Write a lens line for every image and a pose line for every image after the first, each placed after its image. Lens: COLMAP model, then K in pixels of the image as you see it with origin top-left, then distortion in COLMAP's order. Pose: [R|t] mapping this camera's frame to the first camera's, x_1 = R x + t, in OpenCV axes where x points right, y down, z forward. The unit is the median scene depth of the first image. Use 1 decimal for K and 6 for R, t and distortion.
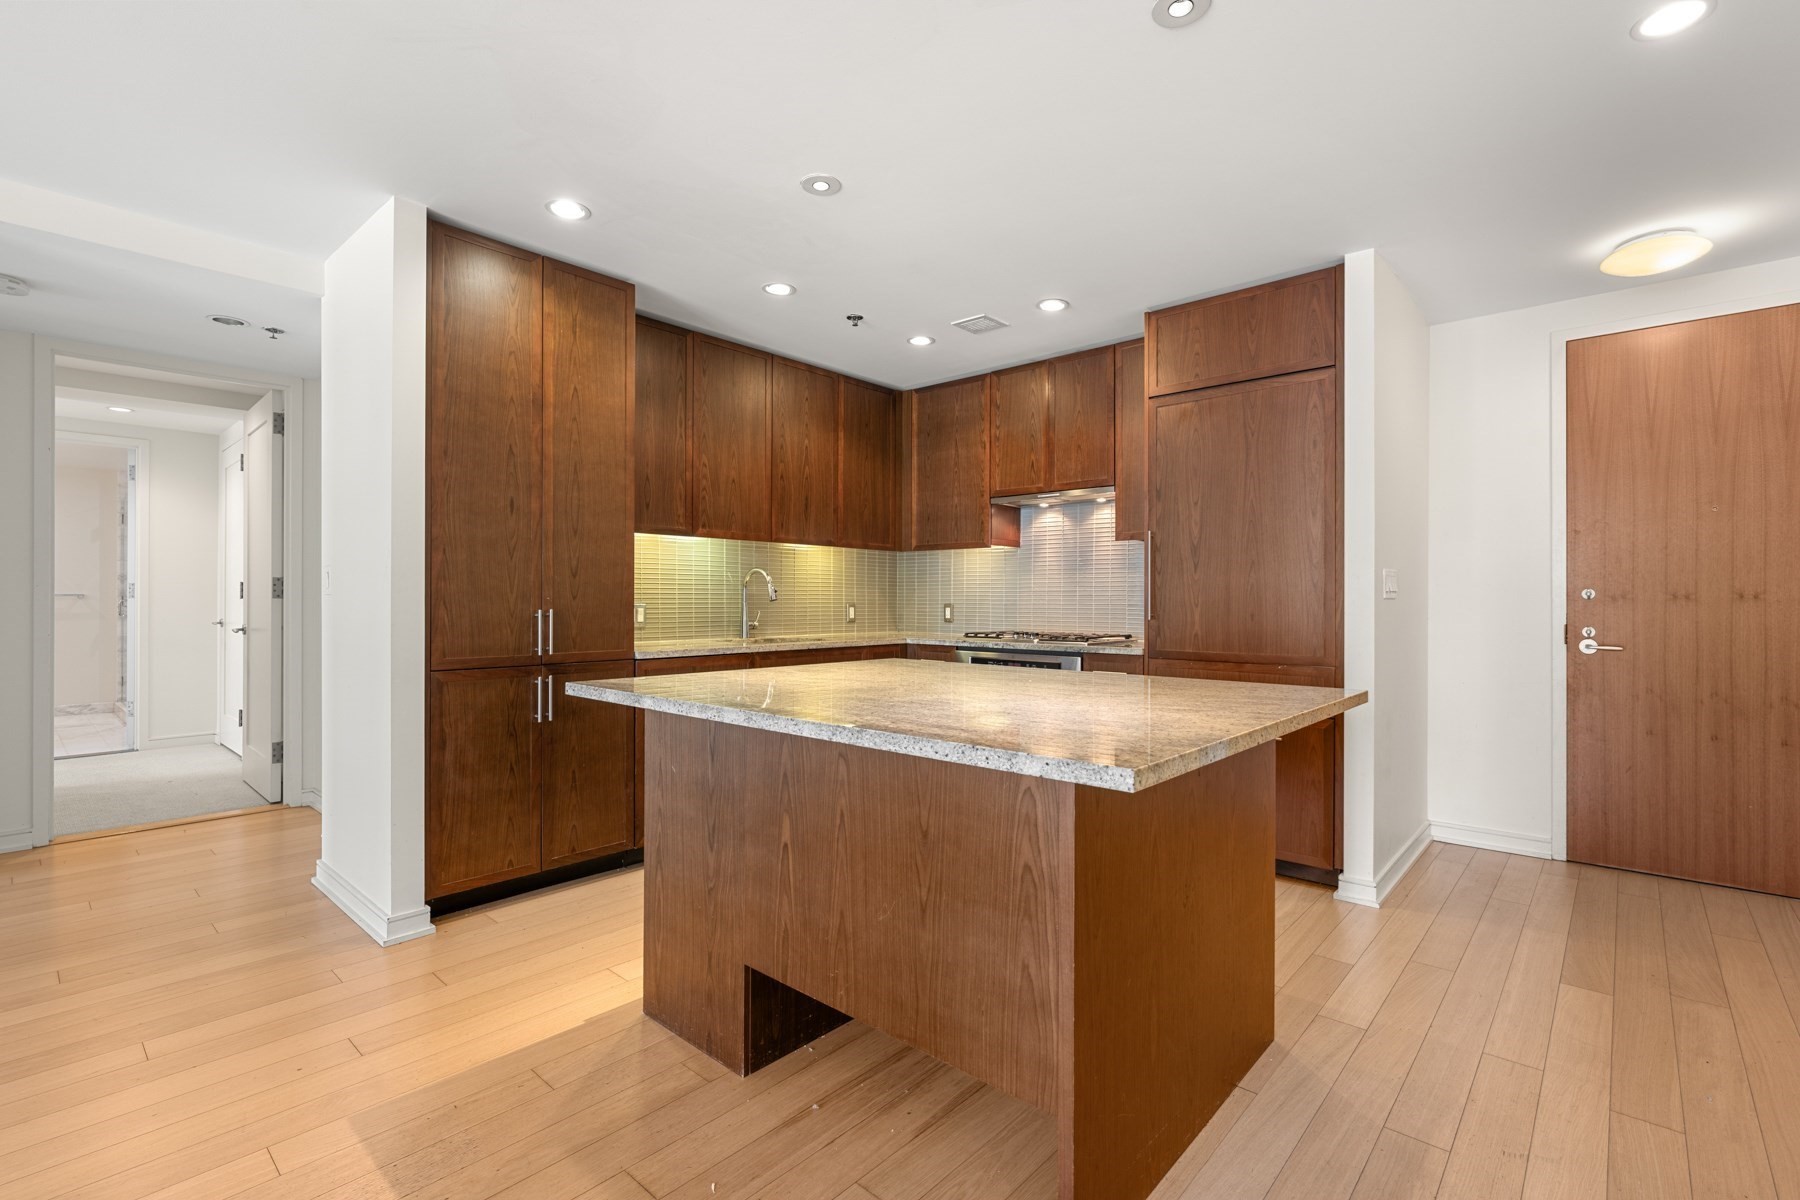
lens RADIAL K [[829.4, 0, 885.4], [0, 829.4, 601.1], [0, 0, 1]] dist [-0.003523, 0.001452]
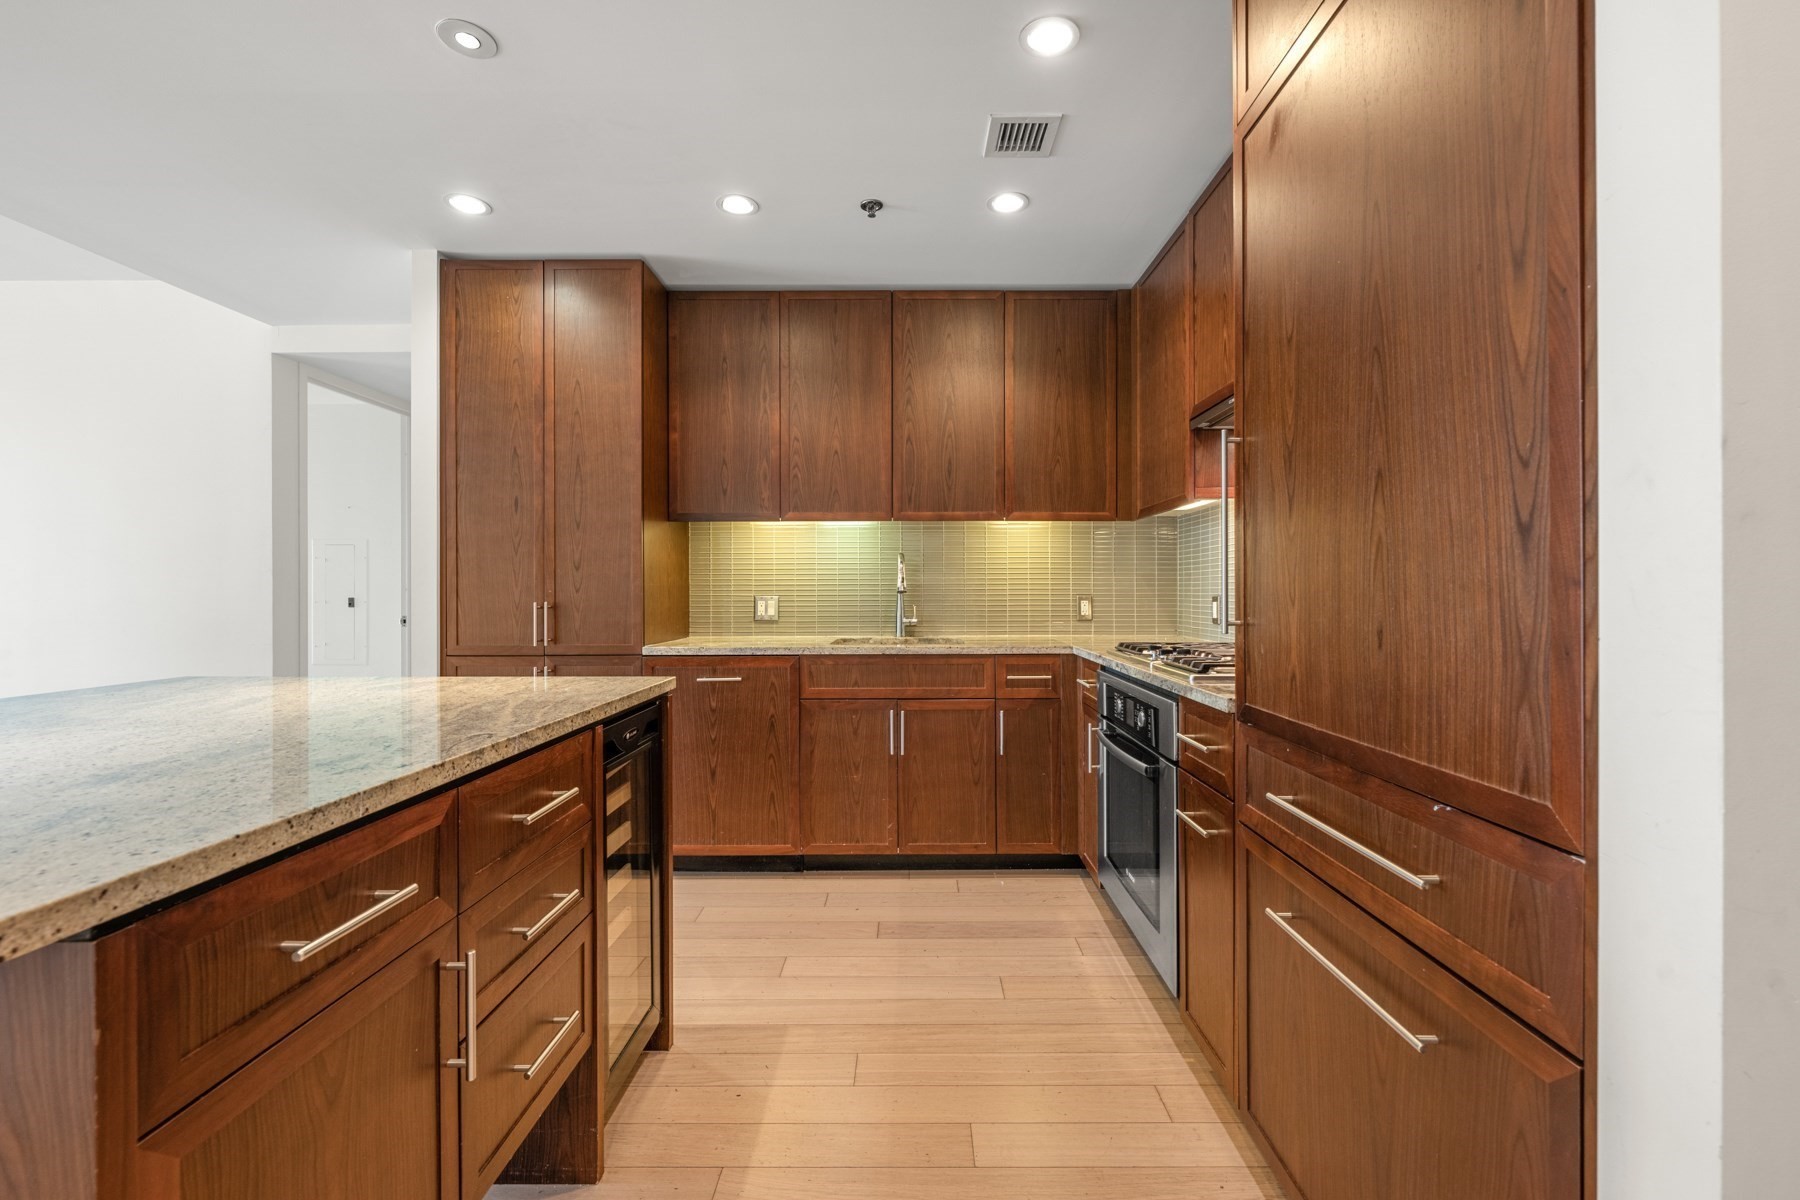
lens RADIAL K [[760.6, 0, 849.0], [0, 760.6, 592.8], [0, 0, 1]] dist [-0.001374, -0.000461]
pose [[0.664960, -0.003283, -0.746872, 0.544353], [0.003386, 0.999993, -0.001381, 0.001031], [0.746872, -0.001611, 0.664966, 0.650089]]
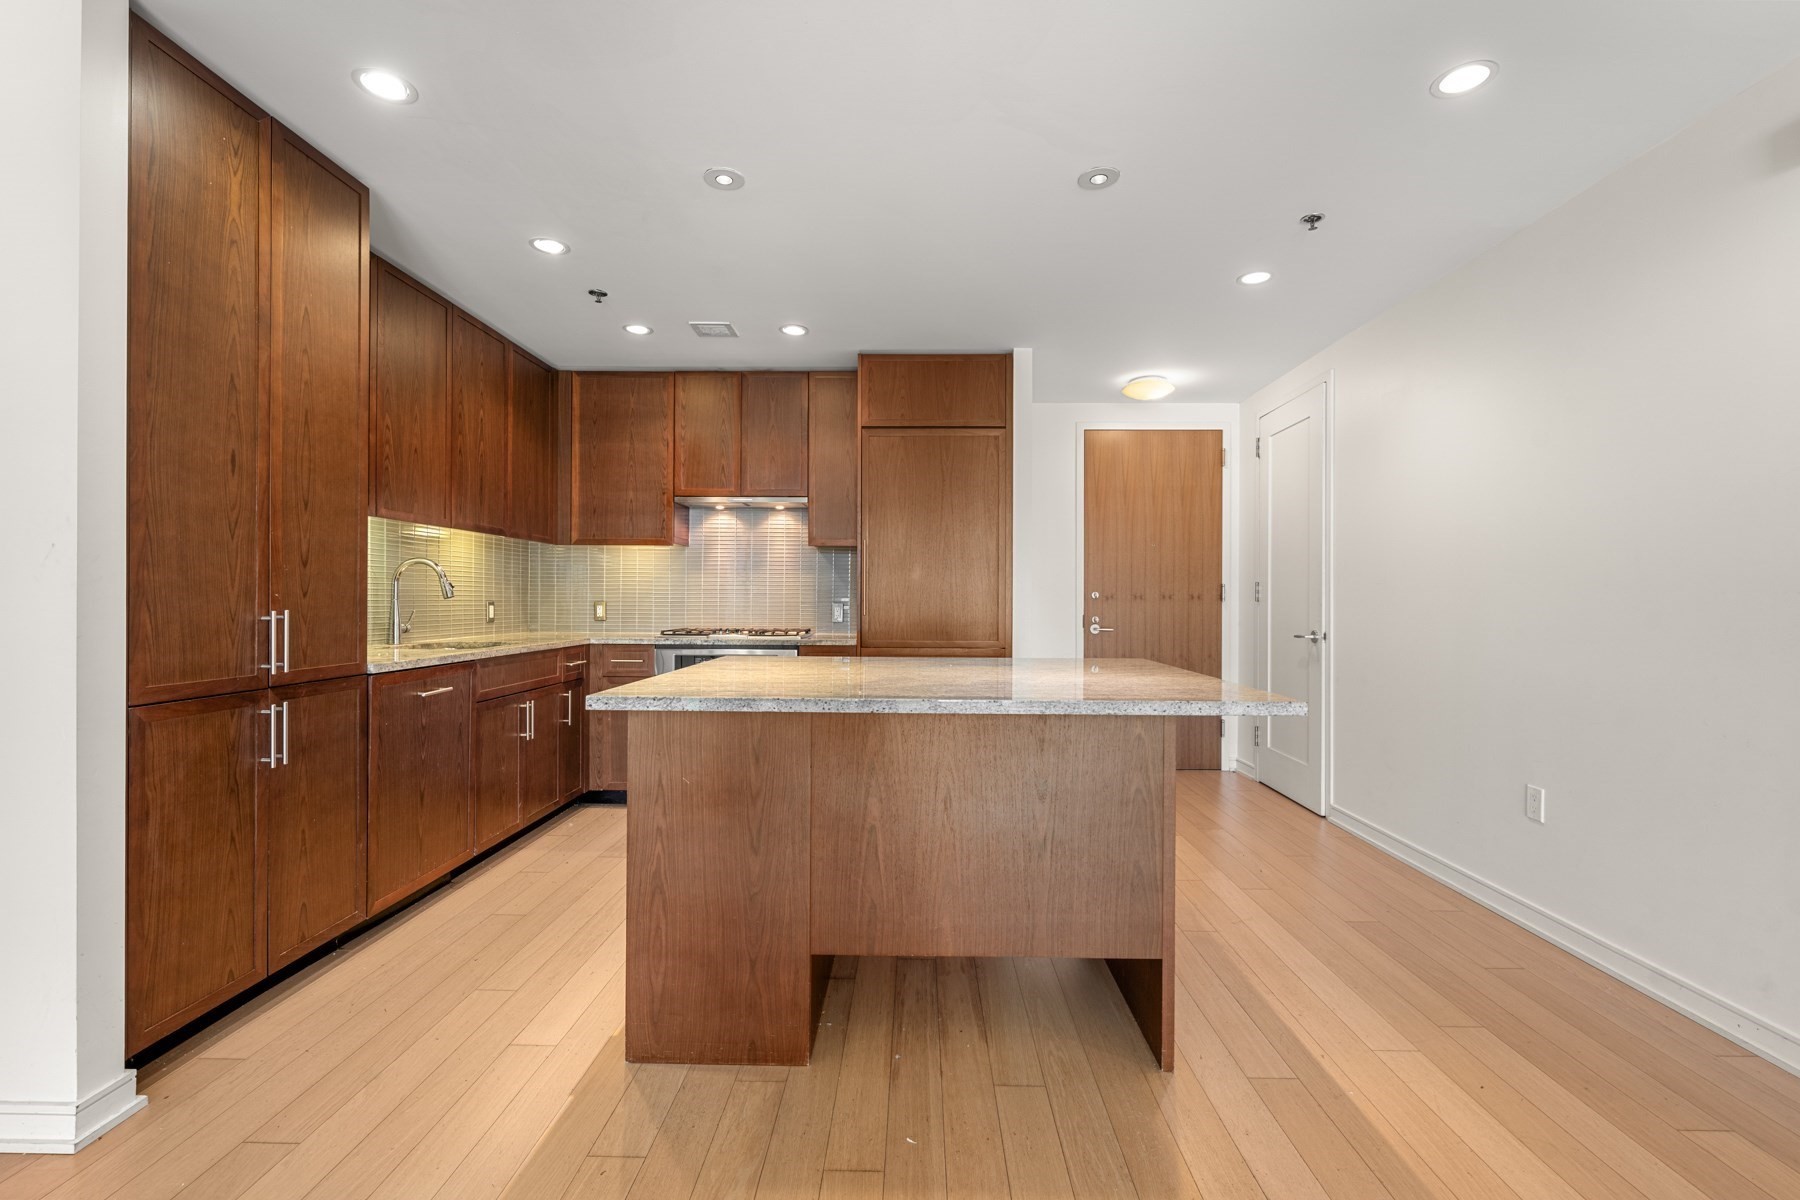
lens RADIAL K [[829.4, 0, 891.8], [0, 829.4, 599.8], [0, 0, 1]] dist [-0.003523, 0.001452]
pose [[0.742158, 0.000672, 0.670225, -0.492231], [-0.002296, 0.999996, 0.001540, -0.001487], [-0.670221, -0.002682, 0.742157, 0.108600]]
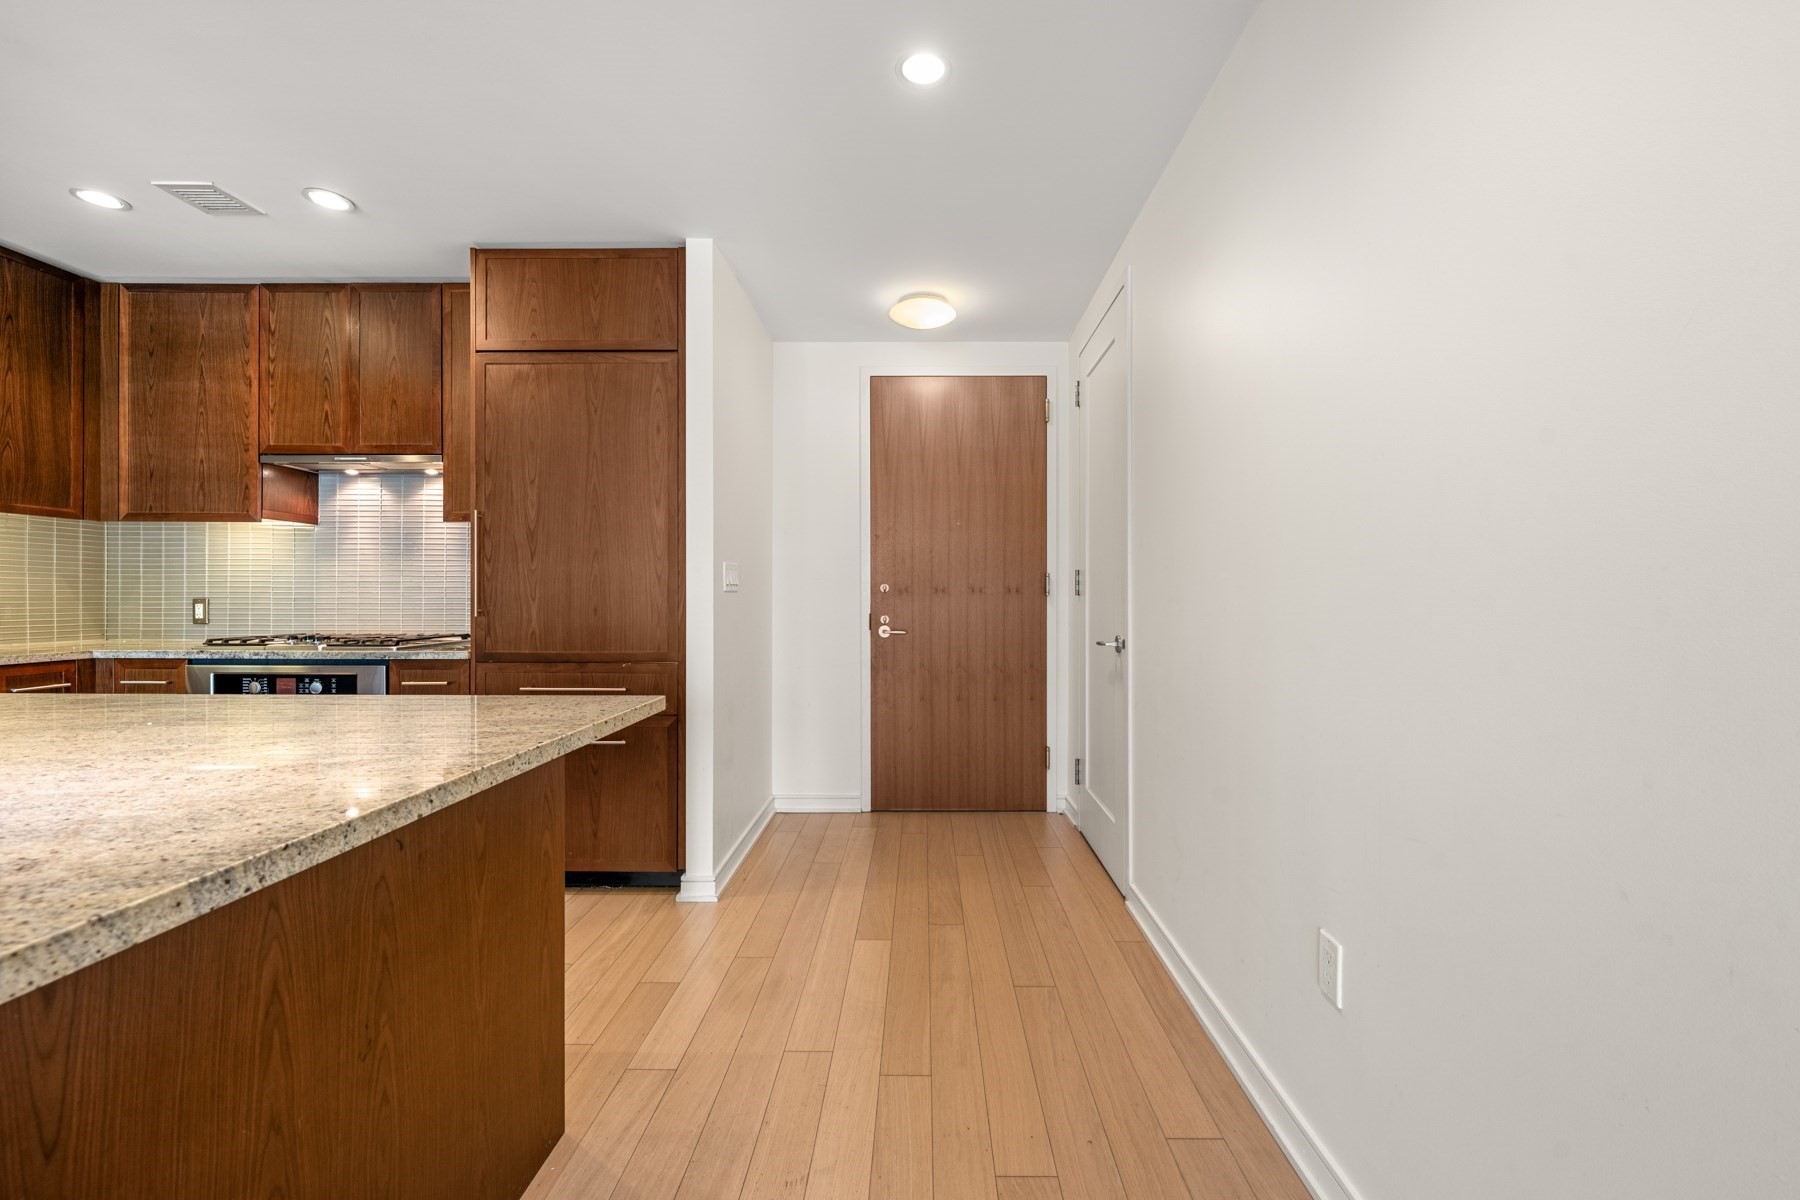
lens RADIAL K [[760.6, 0, 933.5], [0, 760.6, 597.7], [0, 0, 1]] dist [-0.001374, -0.000461]
pose [[0.736623, -0.003164, 0.676297, 0.155445], [0.000970, 0.999993, 0.003621, 0.001507], [-0.676303, -0.002011, 0.736621, 0.137421]]
